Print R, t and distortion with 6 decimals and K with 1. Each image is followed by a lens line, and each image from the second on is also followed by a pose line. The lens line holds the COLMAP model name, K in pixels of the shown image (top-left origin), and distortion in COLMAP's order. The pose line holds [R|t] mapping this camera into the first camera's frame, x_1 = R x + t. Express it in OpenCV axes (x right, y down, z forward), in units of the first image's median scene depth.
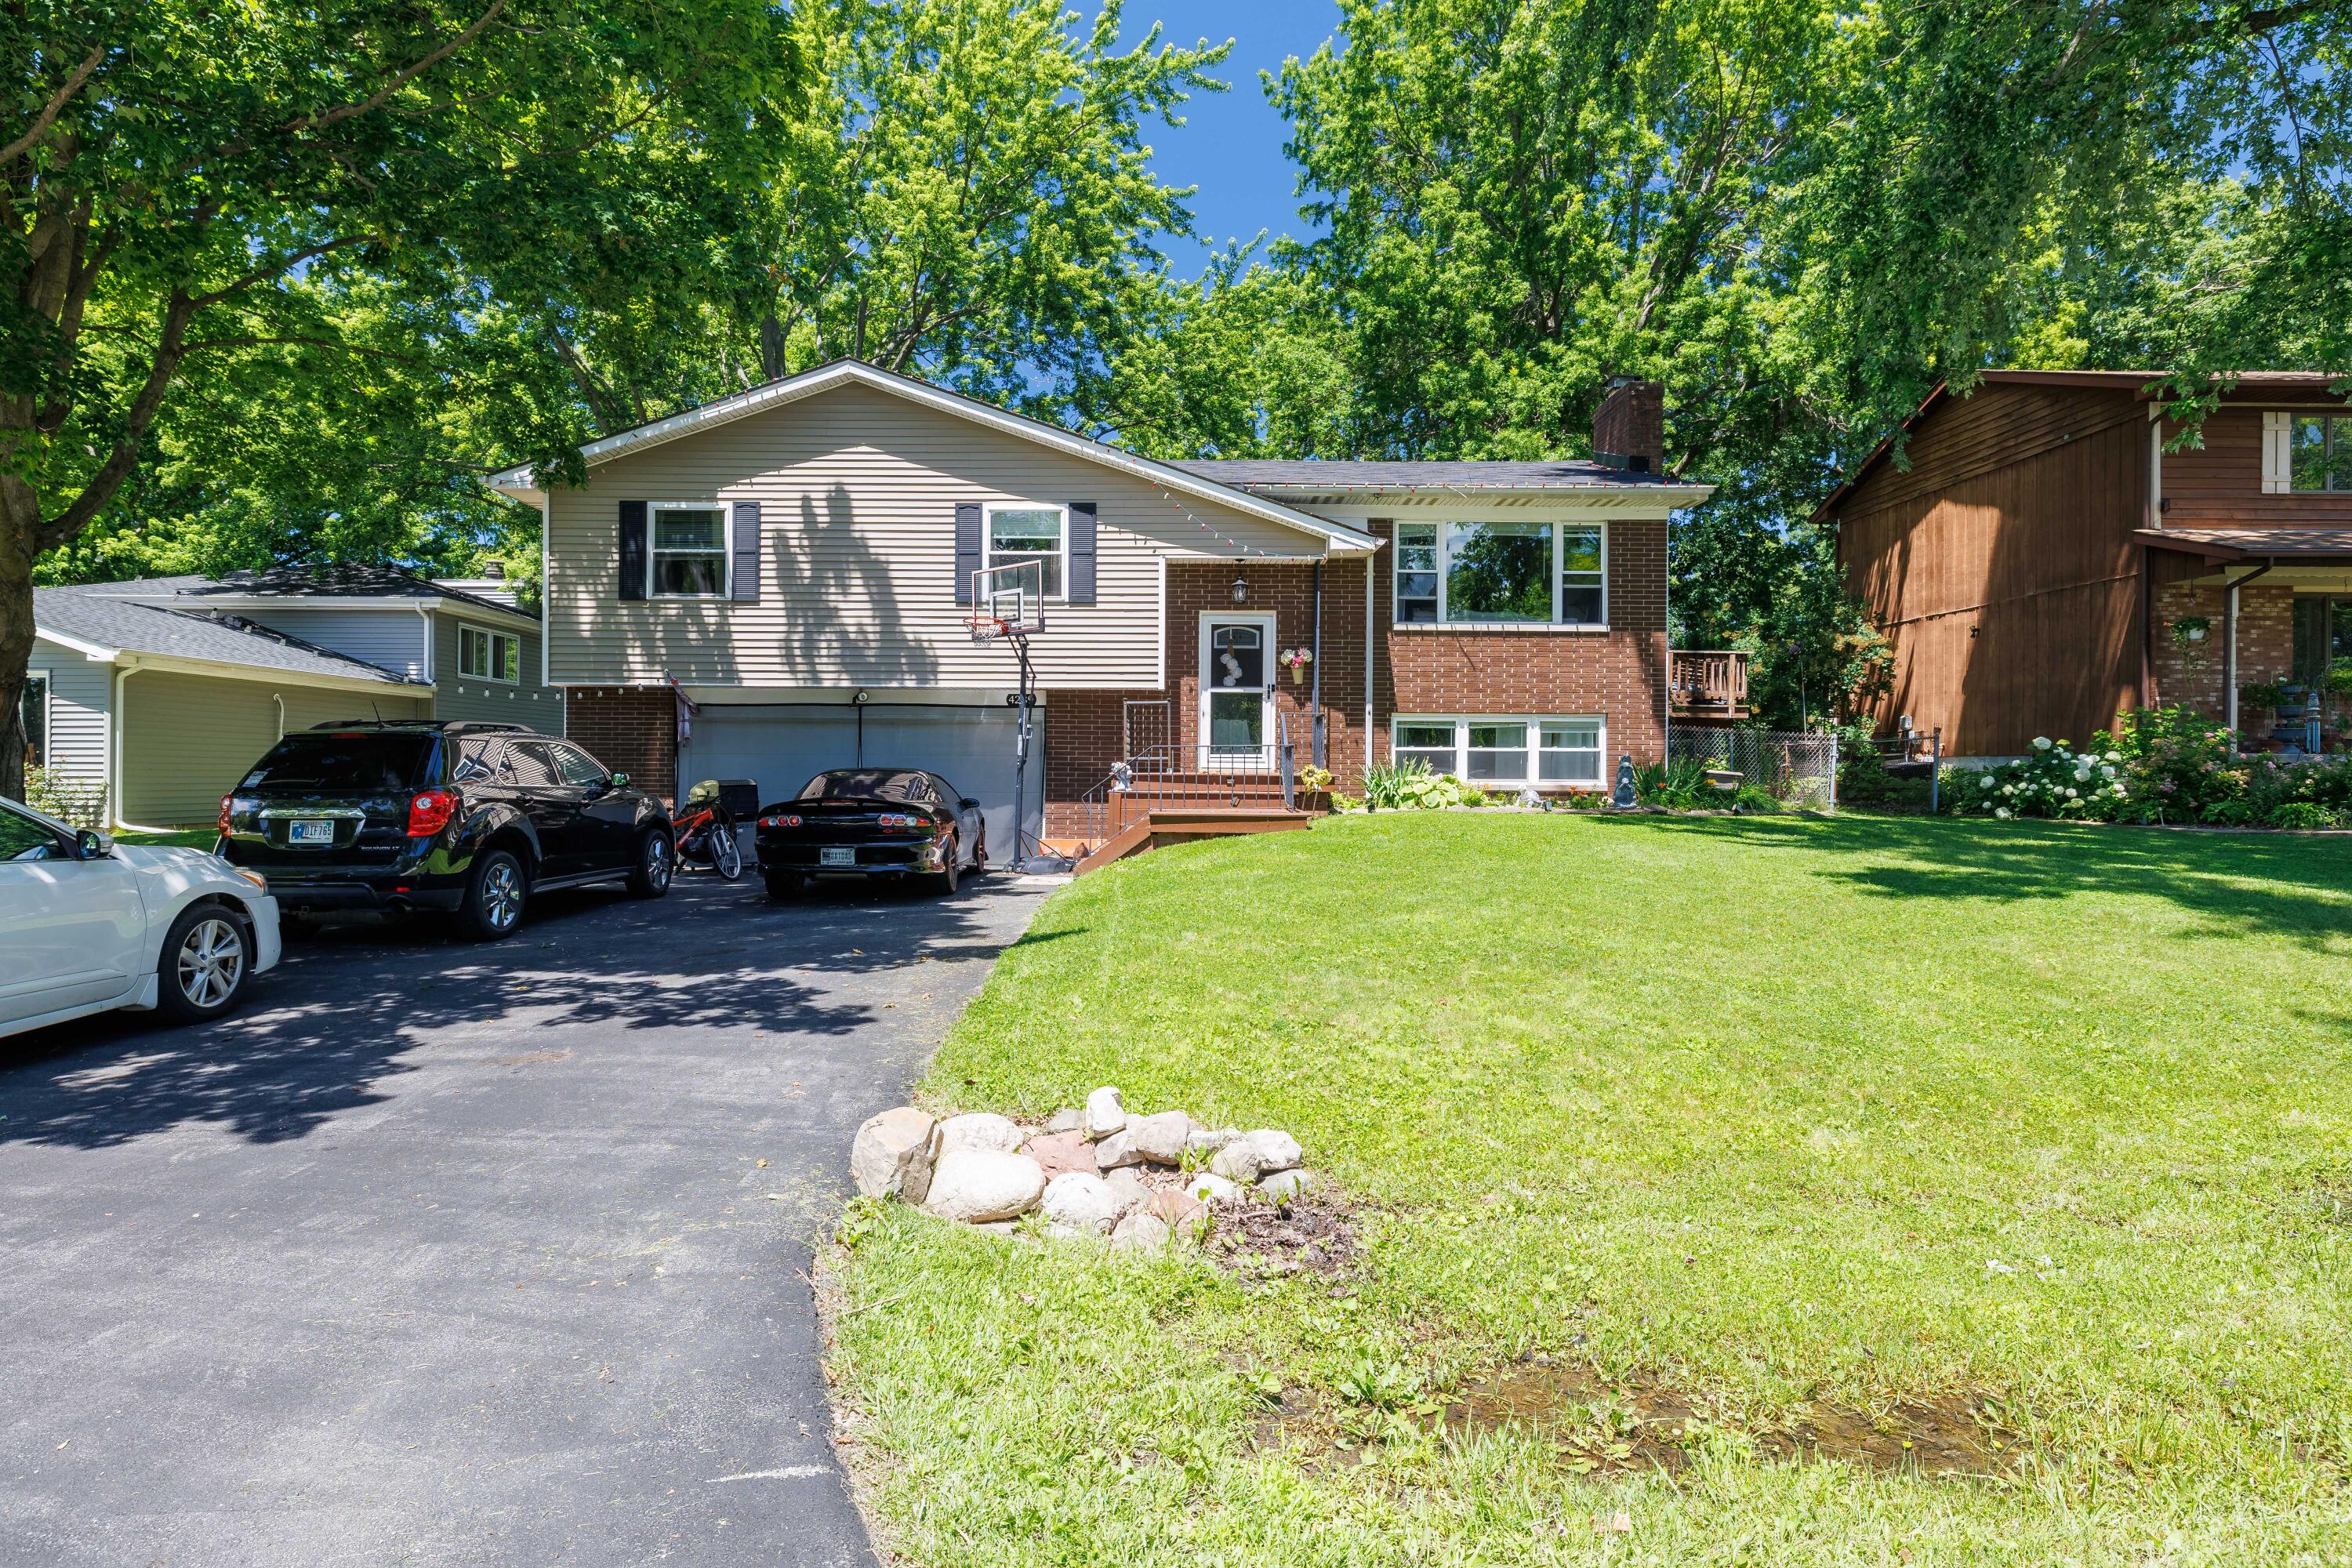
lens RADIAL K [[1274.3, 0, 1172.4], [0, 1274.3, 782.5], [0, 0, 1]] dist [-0.014903, -0.000495]
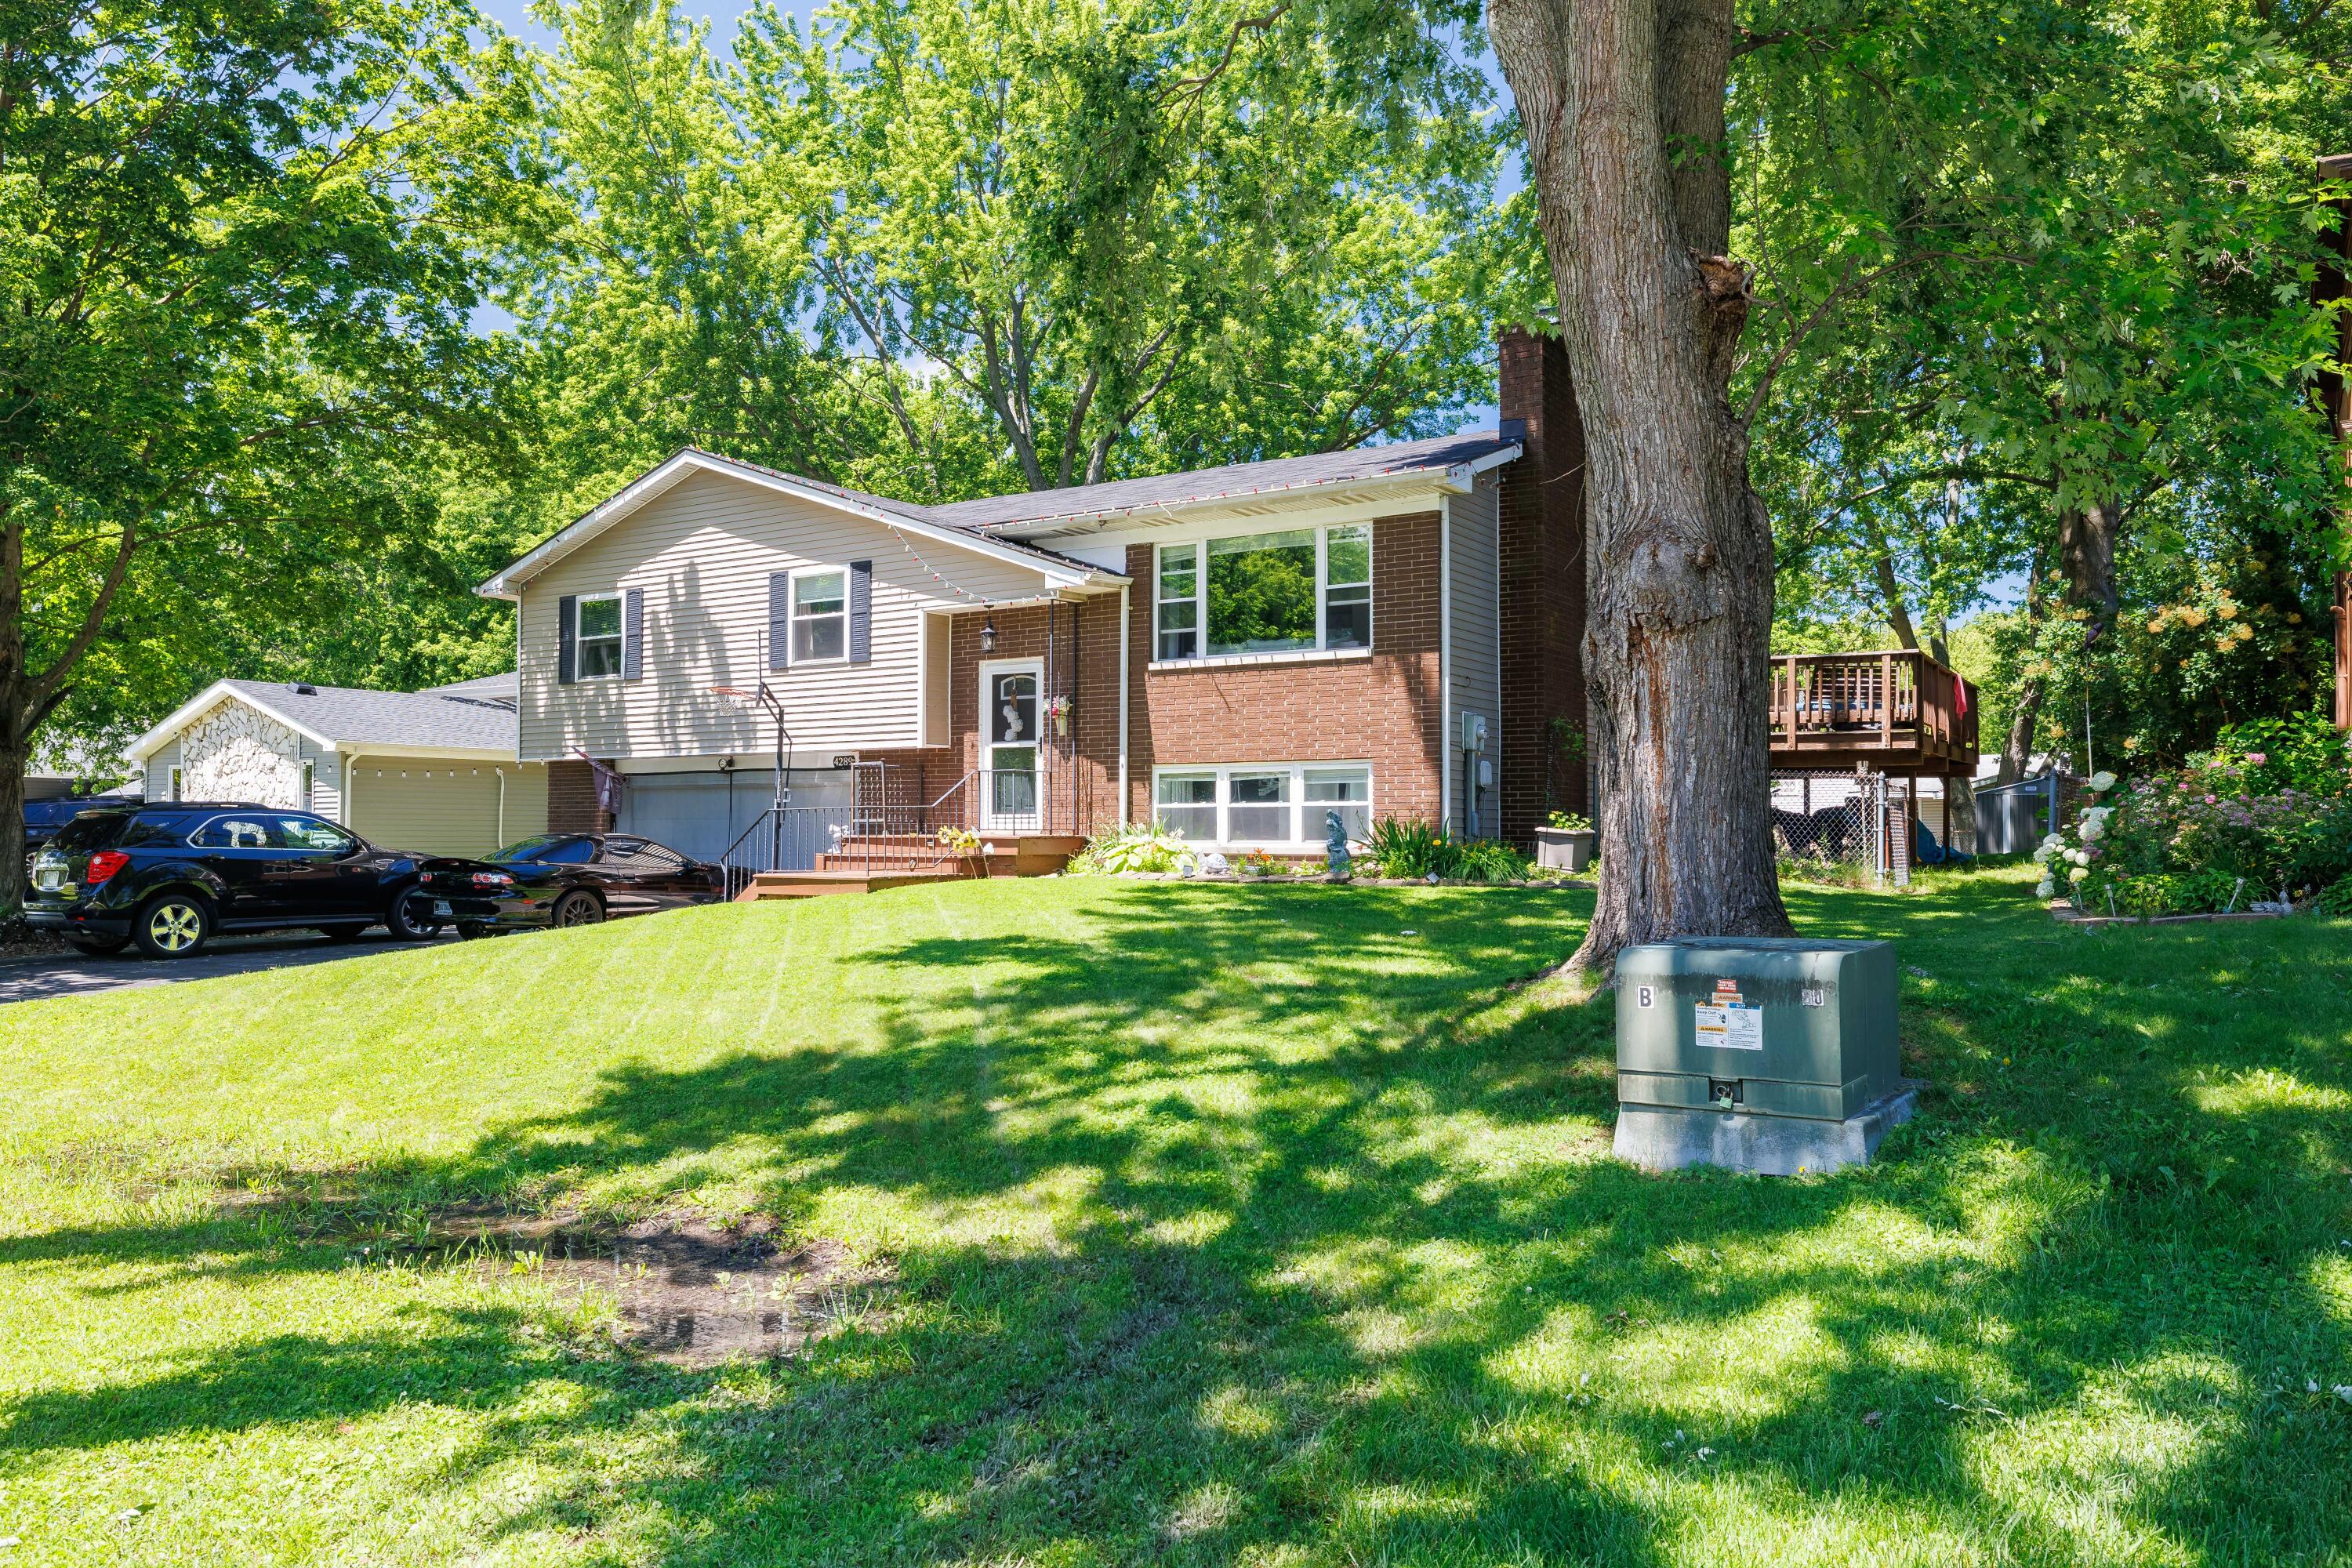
lens RADIAL K [[1725.5, 0, 1178.1], [0, 1725.5, 786.8], [0, 0, 1]] dist [-0.041515, -0.005126]
pose [[0.837452, -0.019759, -0.546153, 0.837938], [0.001781, 0.999440, -0.033427, 0.000101], [0.546508, 0.027021, 0.837018, 0.021135]]
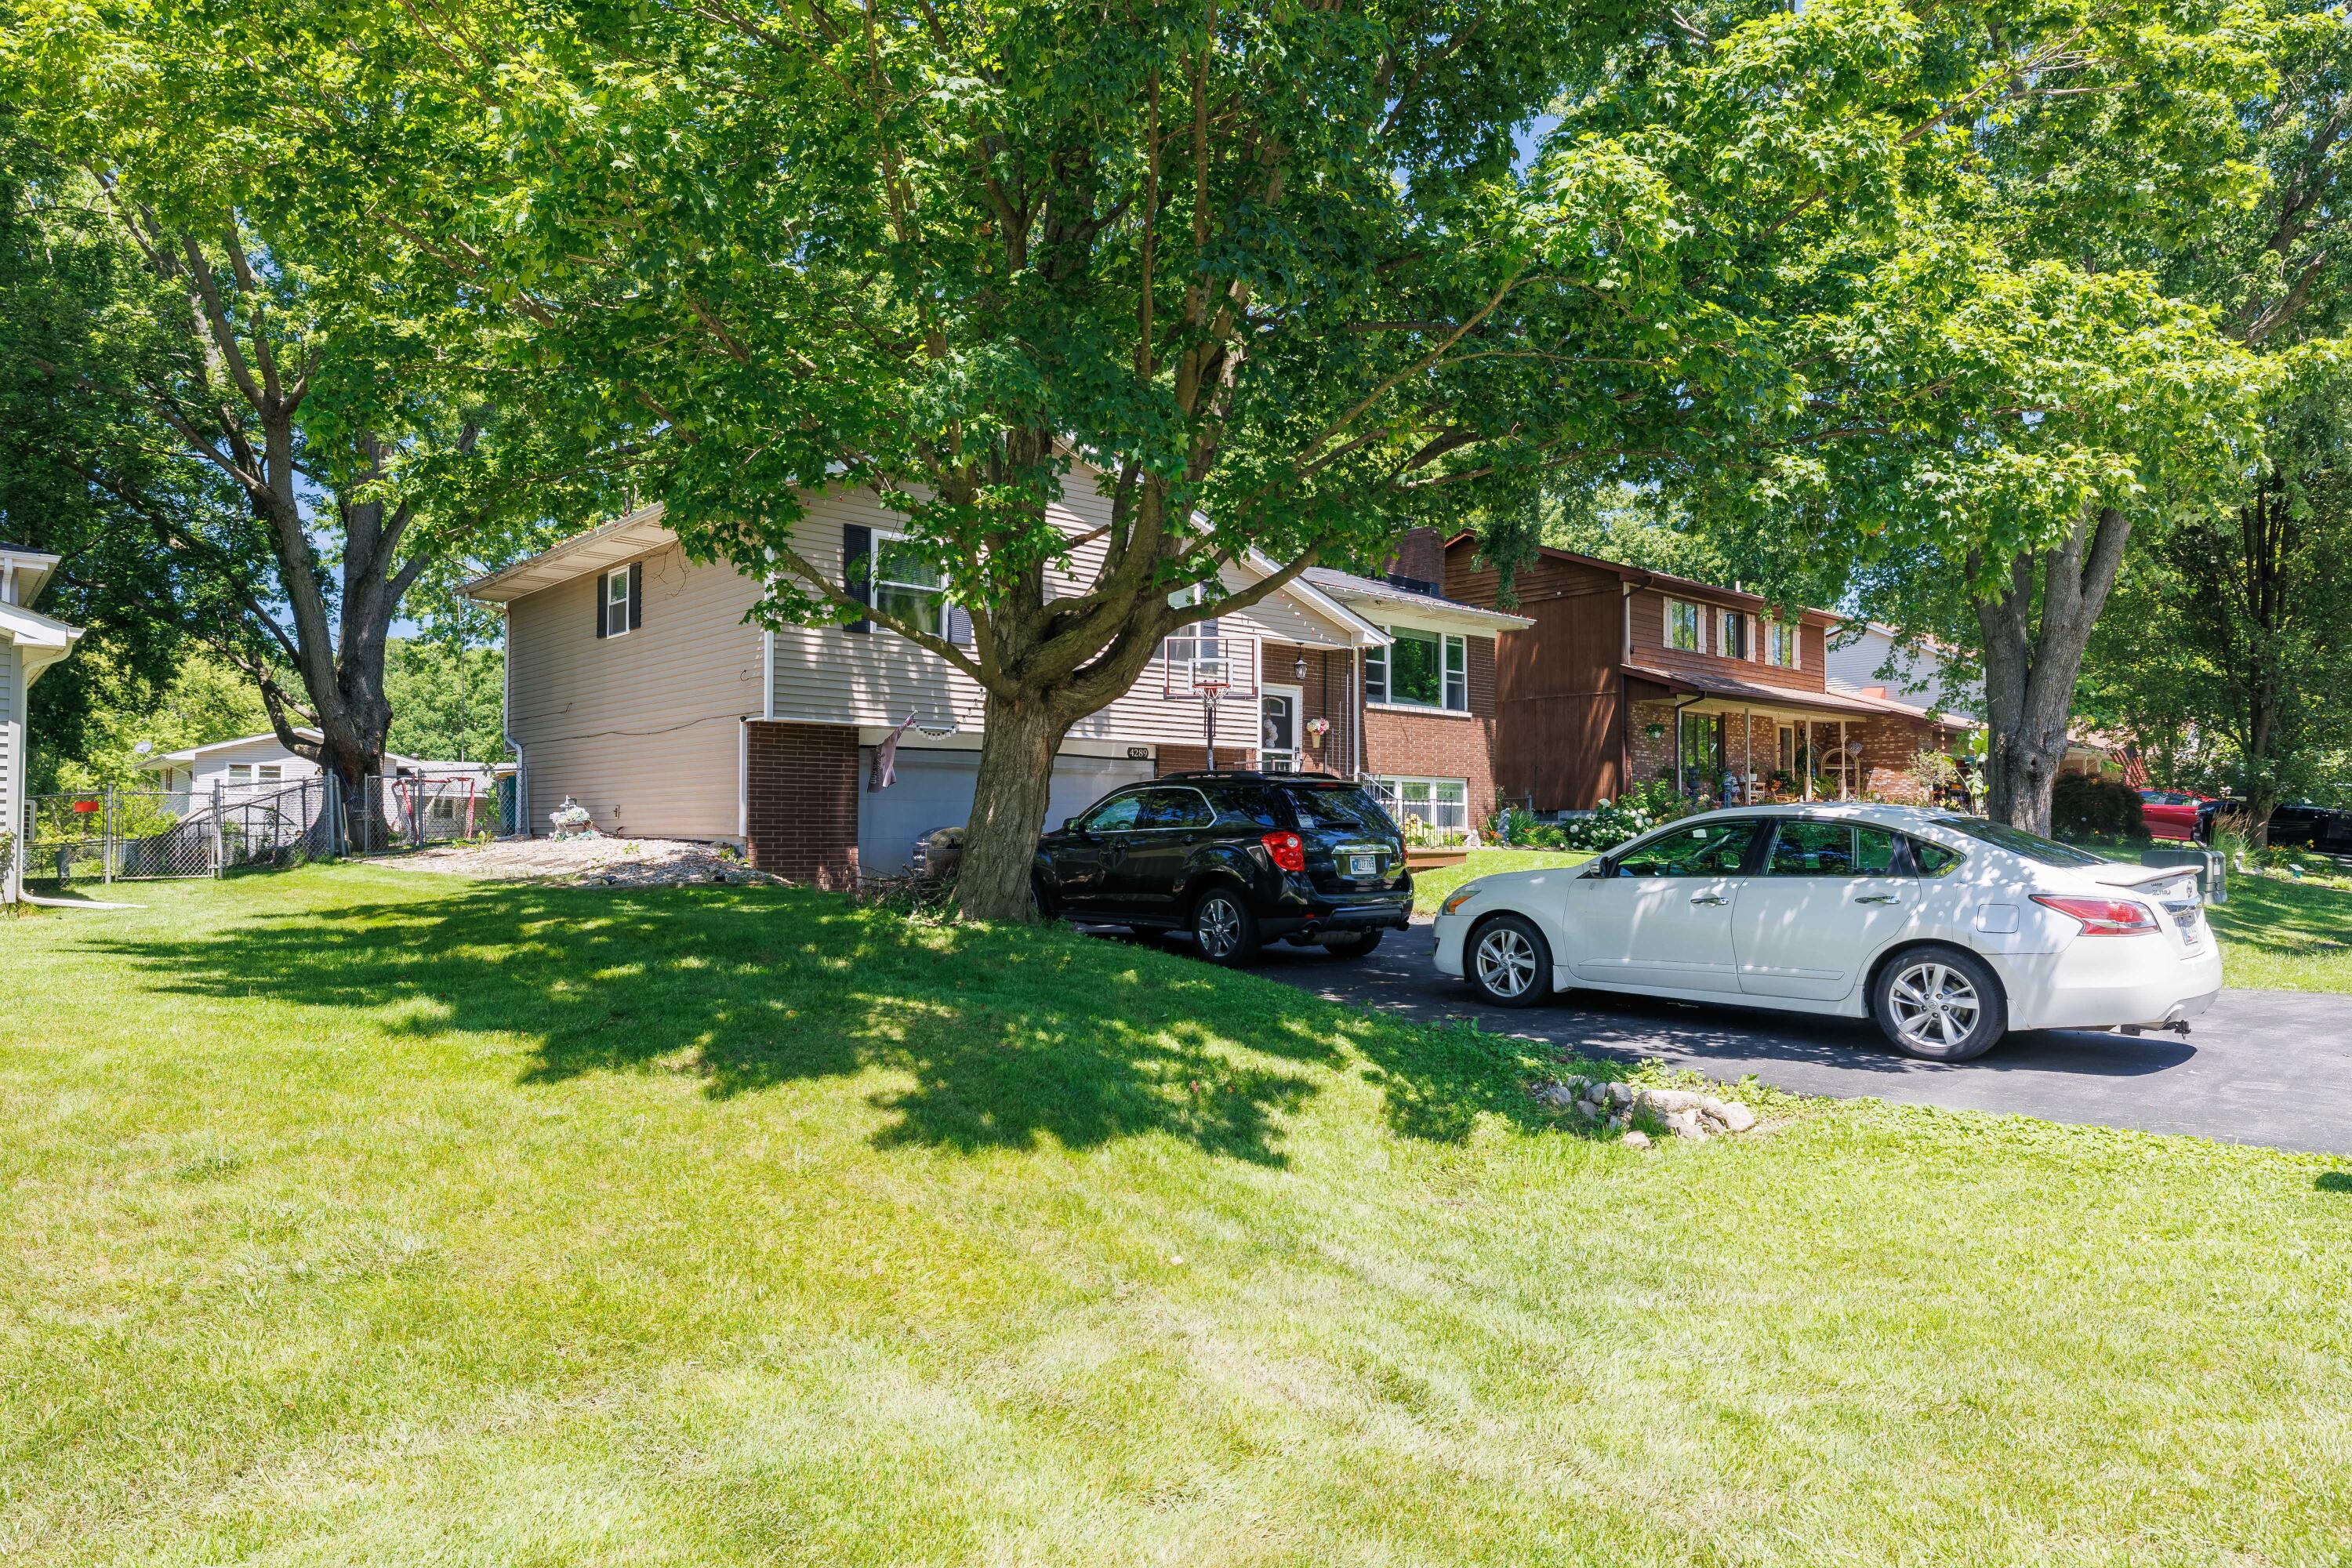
lens RADIAL K [[1437.4, 0, 1174.4], [0, 1437.4, 789.1], [0, 0, 1]] dist [-0.004214, -0.000088]
pose [[0.743282, 0.016658, 0.668771, -0.923180], [0.001842, 0.999635, -0.026946, -0.000941], [-0.668976, 0.021260, 0.742980, 0.070170]]
